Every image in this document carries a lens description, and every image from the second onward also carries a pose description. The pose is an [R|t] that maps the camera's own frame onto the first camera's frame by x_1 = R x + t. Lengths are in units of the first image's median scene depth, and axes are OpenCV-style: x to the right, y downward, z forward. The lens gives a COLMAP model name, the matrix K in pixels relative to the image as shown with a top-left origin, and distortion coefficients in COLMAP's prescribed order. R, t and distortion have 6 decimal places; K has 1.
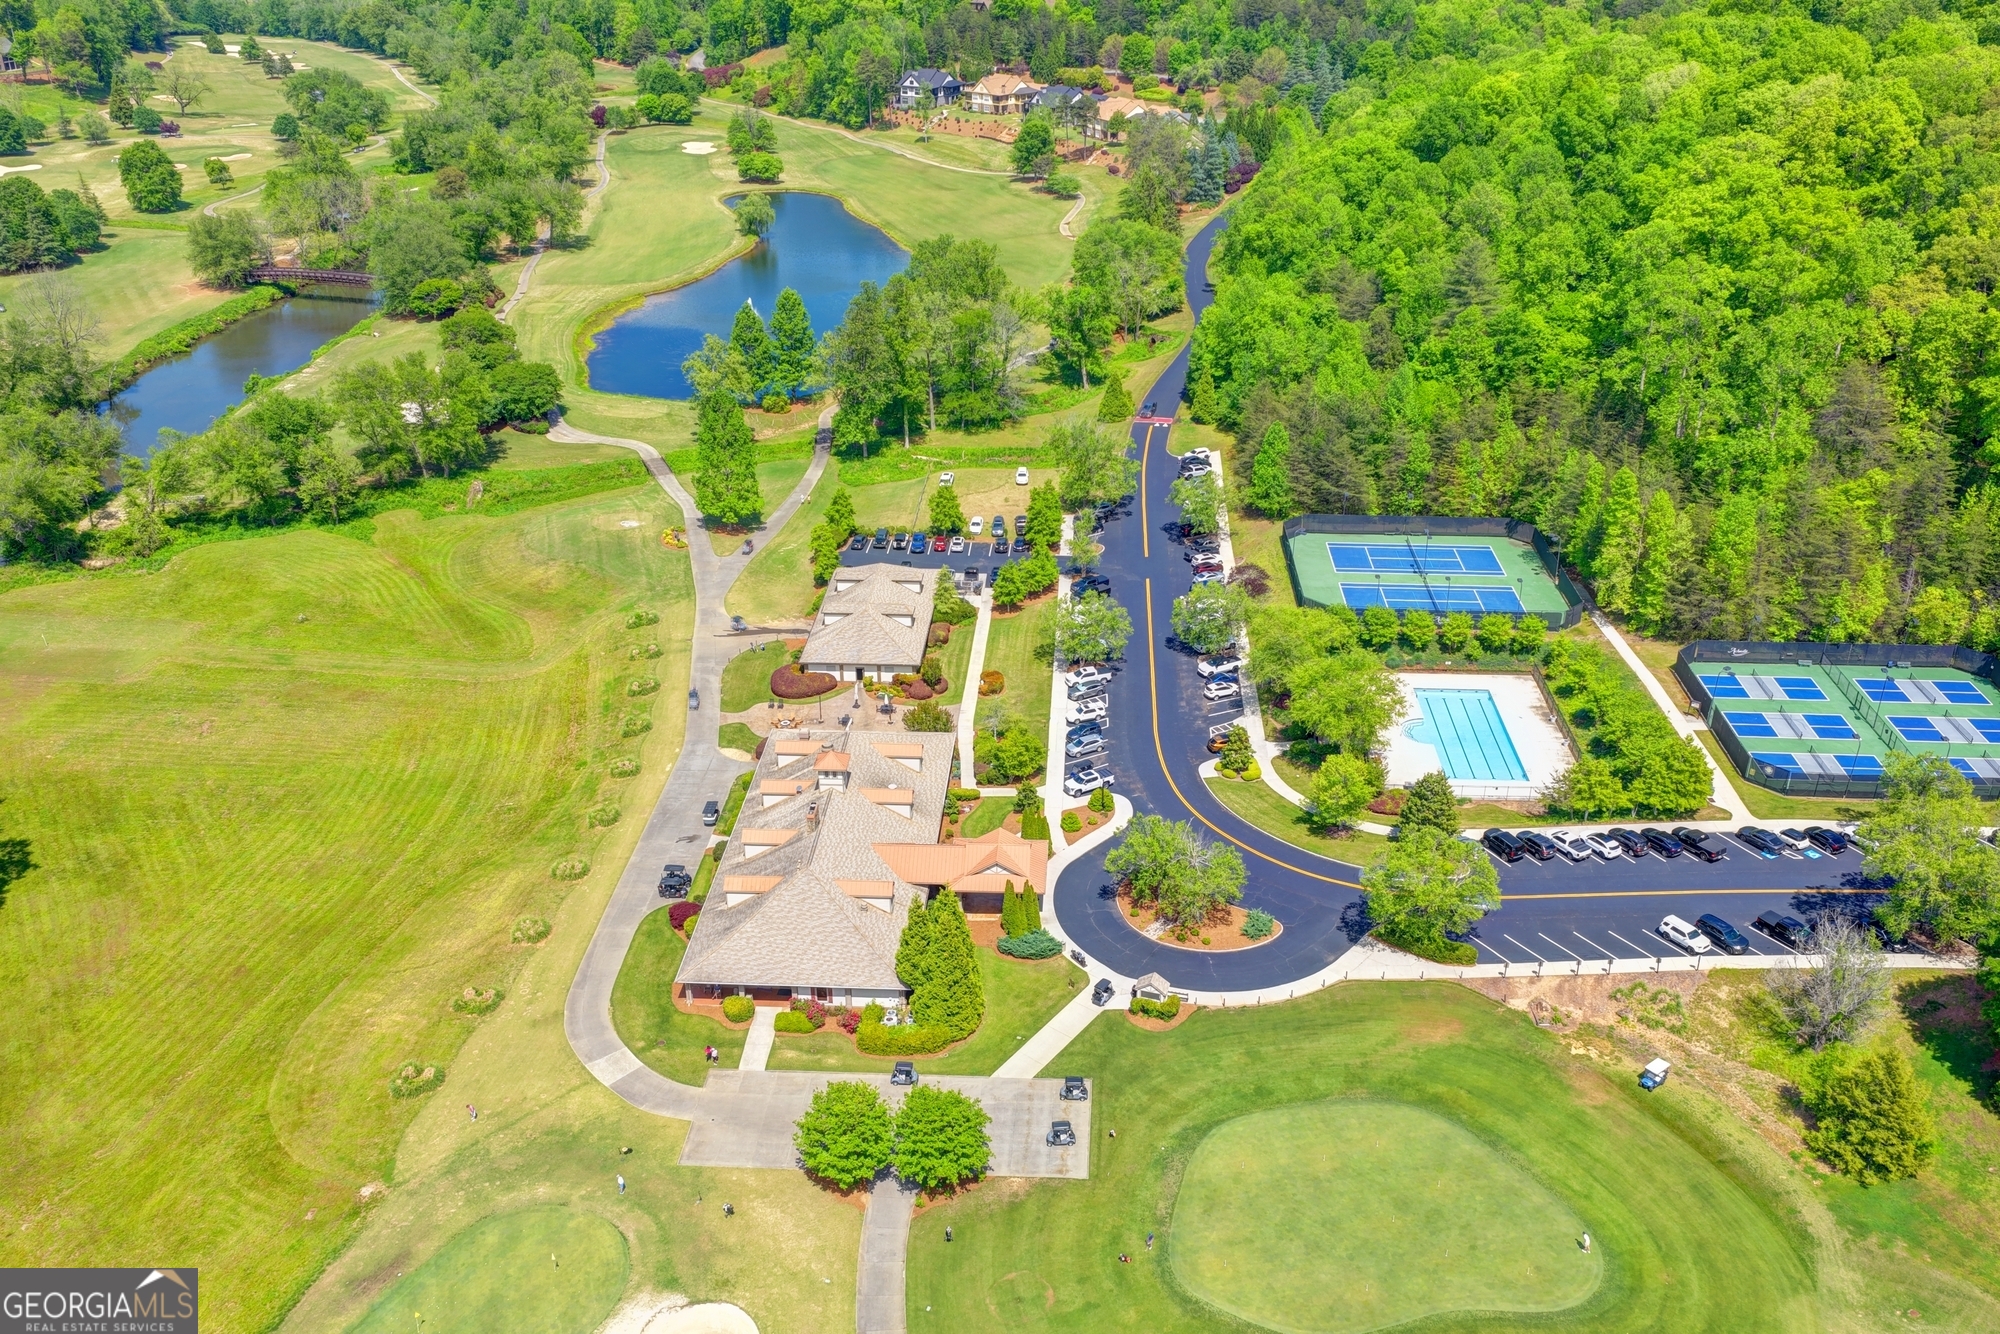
lens RADIAL K [[1663.1, 0, 1005.8], [0, 1663.1, 679.4], [0, 0, 1]] dist [-0.016581, 0.044293]
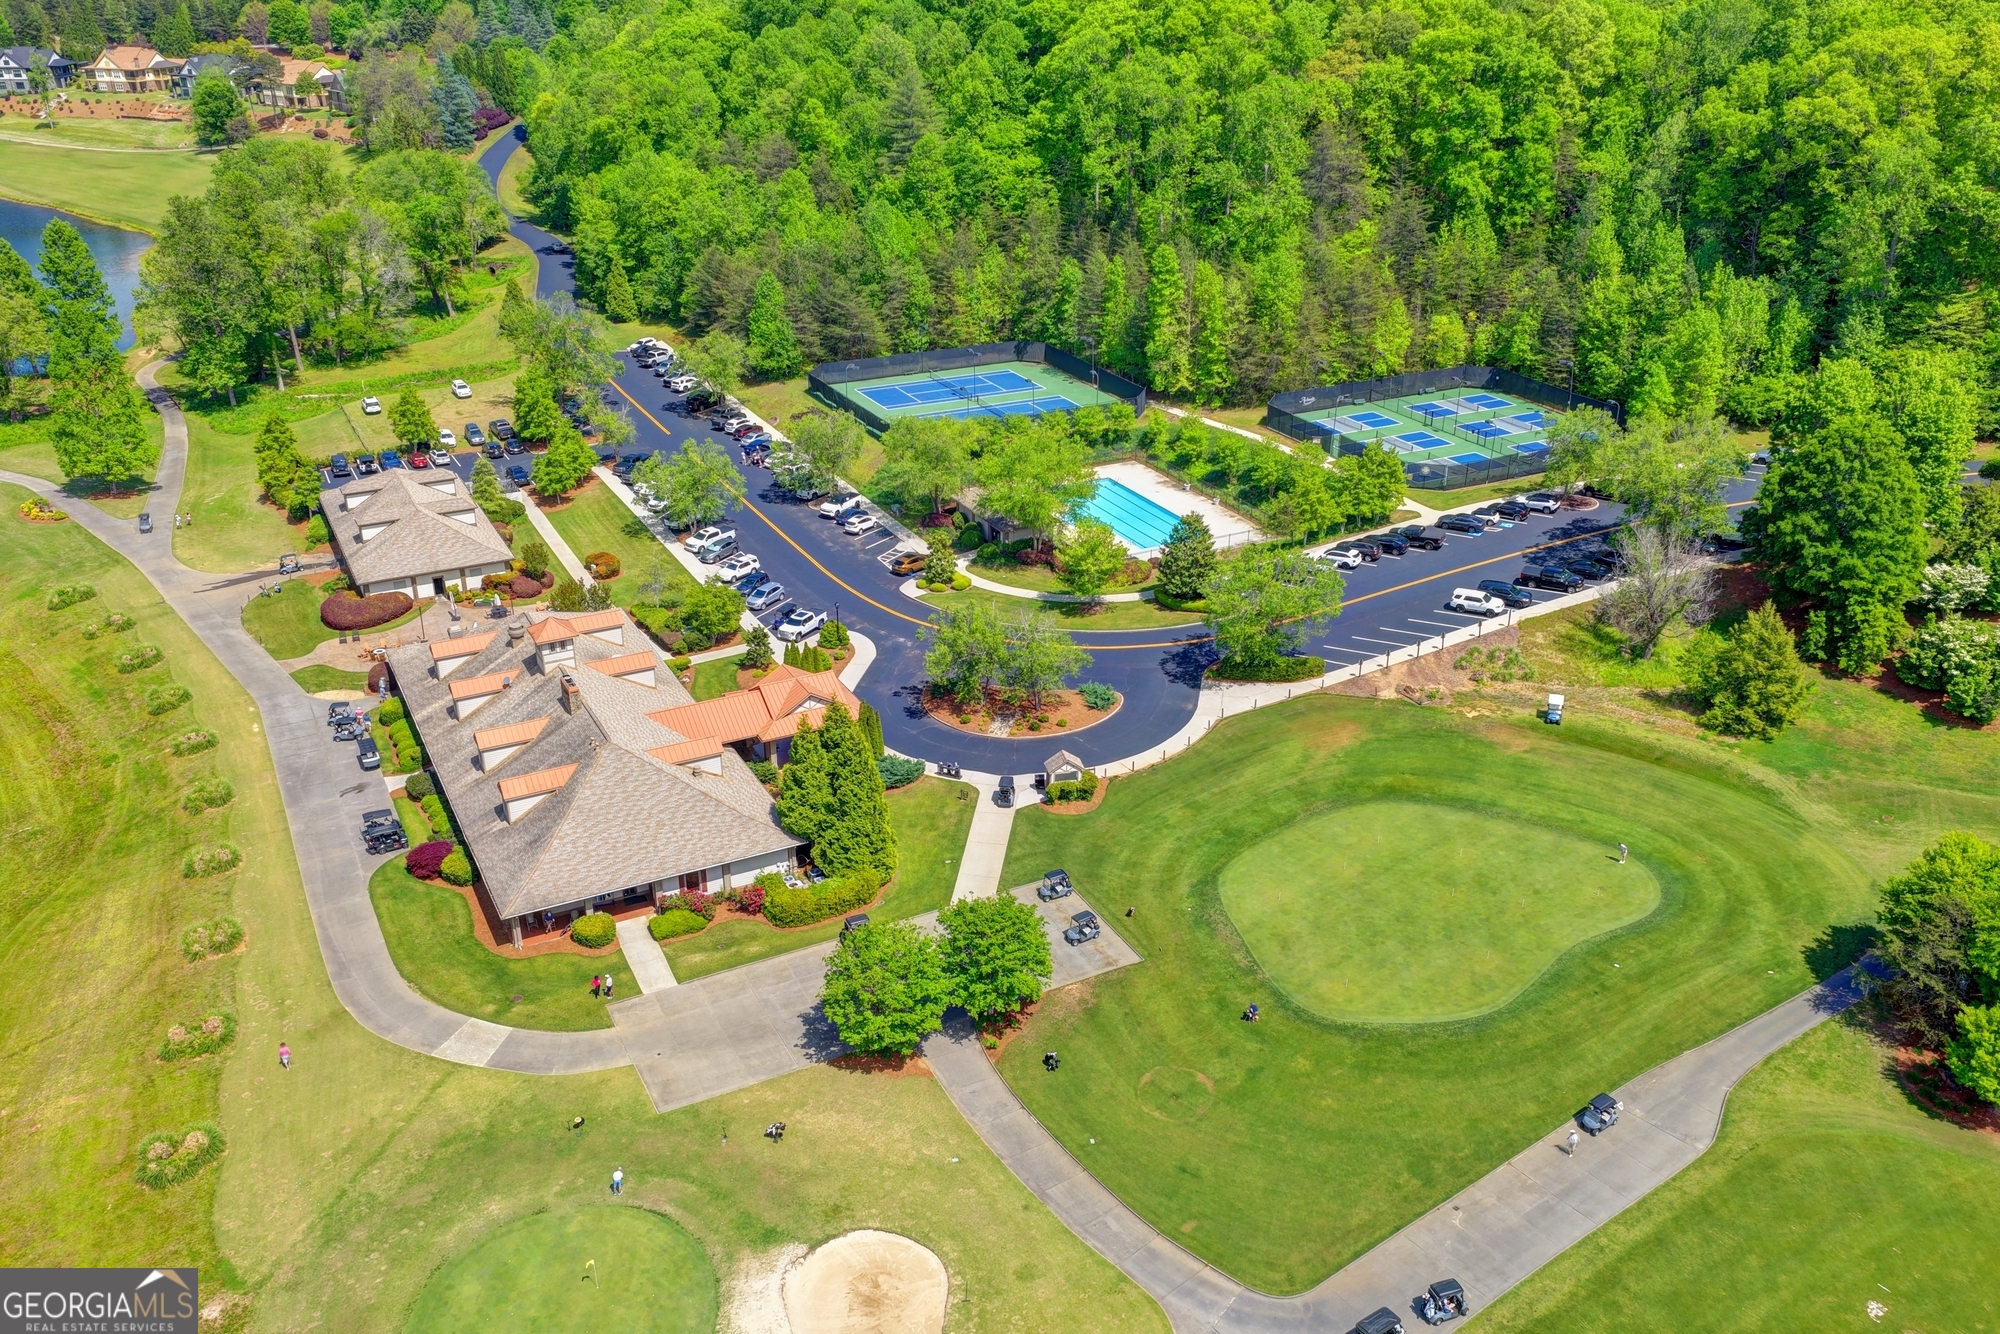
lens RADIAL K [[1663.1, 0, 1005.8], [0, 1663.1, 679.4], [0, 0, 1]] dist [-0.016581, 0.044293]
pose [[0.859533, -0.212312, 0.464894, -0.242165], [0.224035, 0.974099, 0.030646, 0.079788], [-0.459360, 0.077811, 0.884836, 0.184197]]
